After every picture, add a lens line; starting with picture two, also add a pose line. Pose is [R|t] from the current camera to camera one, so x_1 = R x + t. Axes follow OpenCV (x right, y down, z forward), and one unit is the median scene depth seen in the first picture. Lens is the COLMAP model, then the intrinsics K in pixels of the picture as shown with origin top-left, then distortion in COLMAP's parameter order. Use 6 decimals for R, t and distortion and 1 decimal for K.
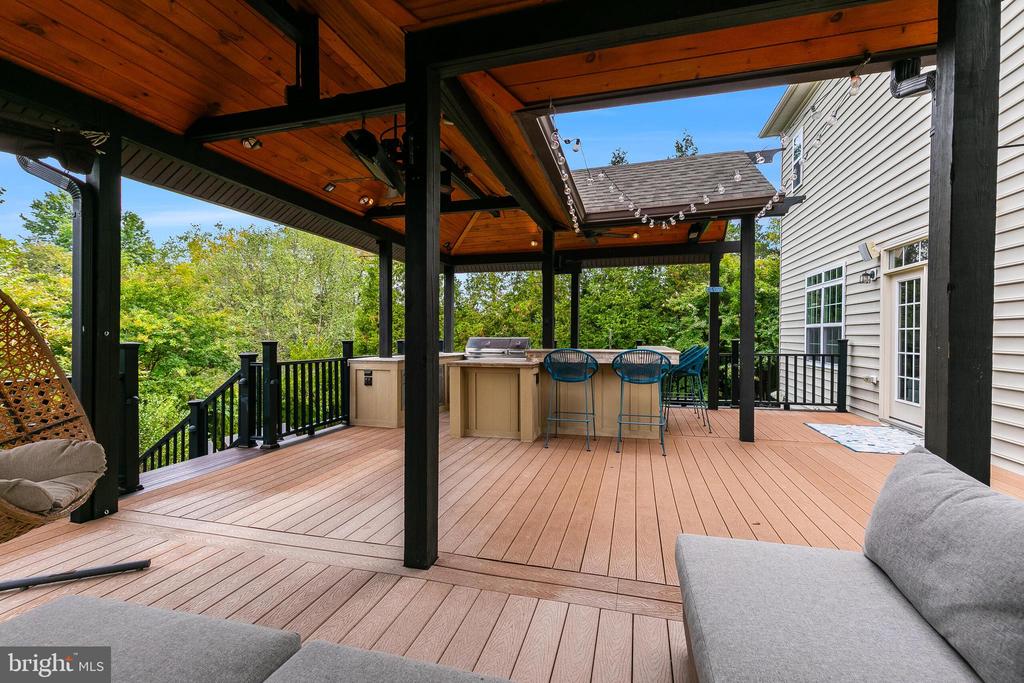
lens RADIAL K [[464.2, 0, 510.3], [0, 464.2, 340.8], [0, 0, 1]] dist [0.001735, -0.000309]
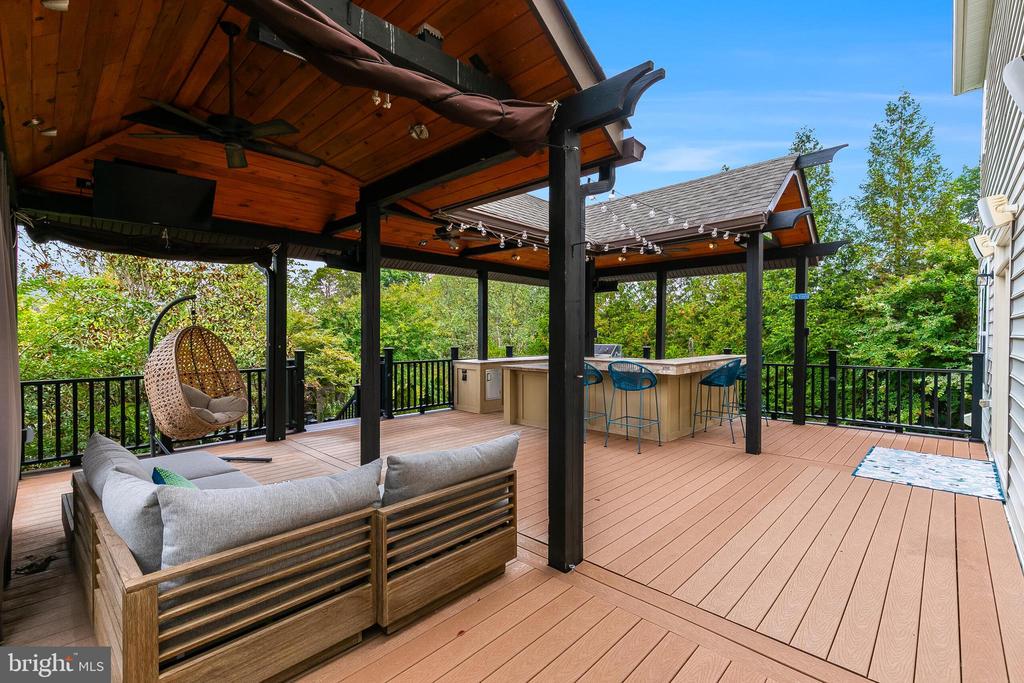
lens RADIAL K [[469.0, 0, 510.0], [0, 469.0, 338.4], [0, 0, 1]] dist [0.001752, 0.000037]
pose [[0.881203, 0.006148, -0.472699, 0.374579], [-0.005730, 0.999981, 0.002323, -0.024701], [0.472704, 0.000662, 0.881221, -0.113052]]
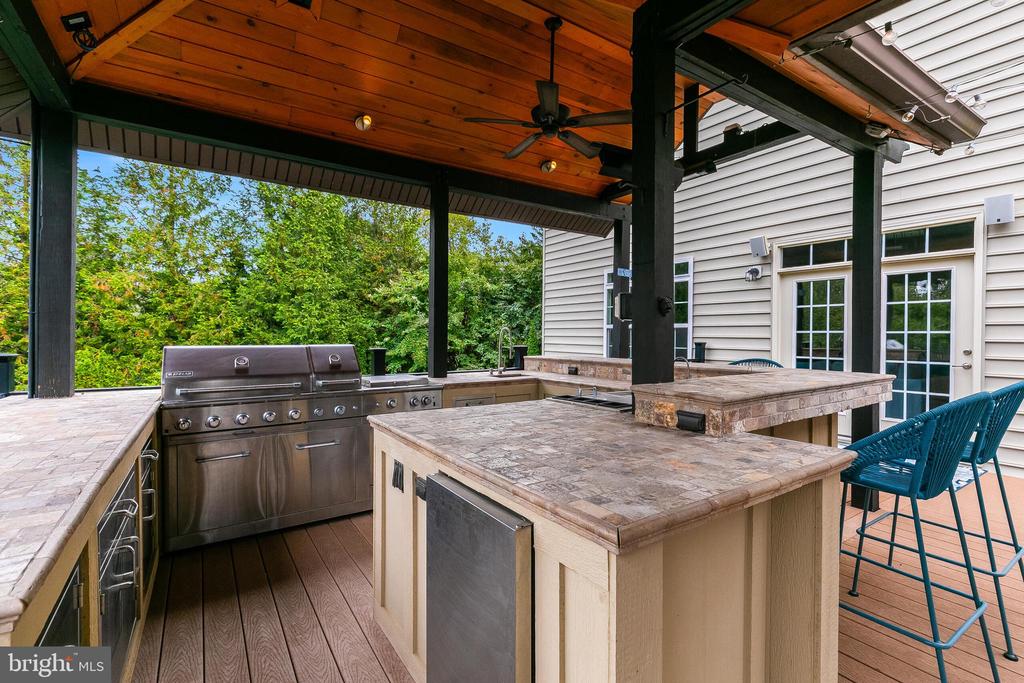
lens RADIAL K [[461.0, 0, 513.2], [0, 461.0, 332.1], [0, 0, 1]] dist [0.002629, 0.000084]
pose [[0.645680, 0.006682, 0.763579, -0.198120], [0.003966, 0.999919, -0.012104, -0.013529], [-0.763597, 0.010844, 0.645602, 0.677603]]
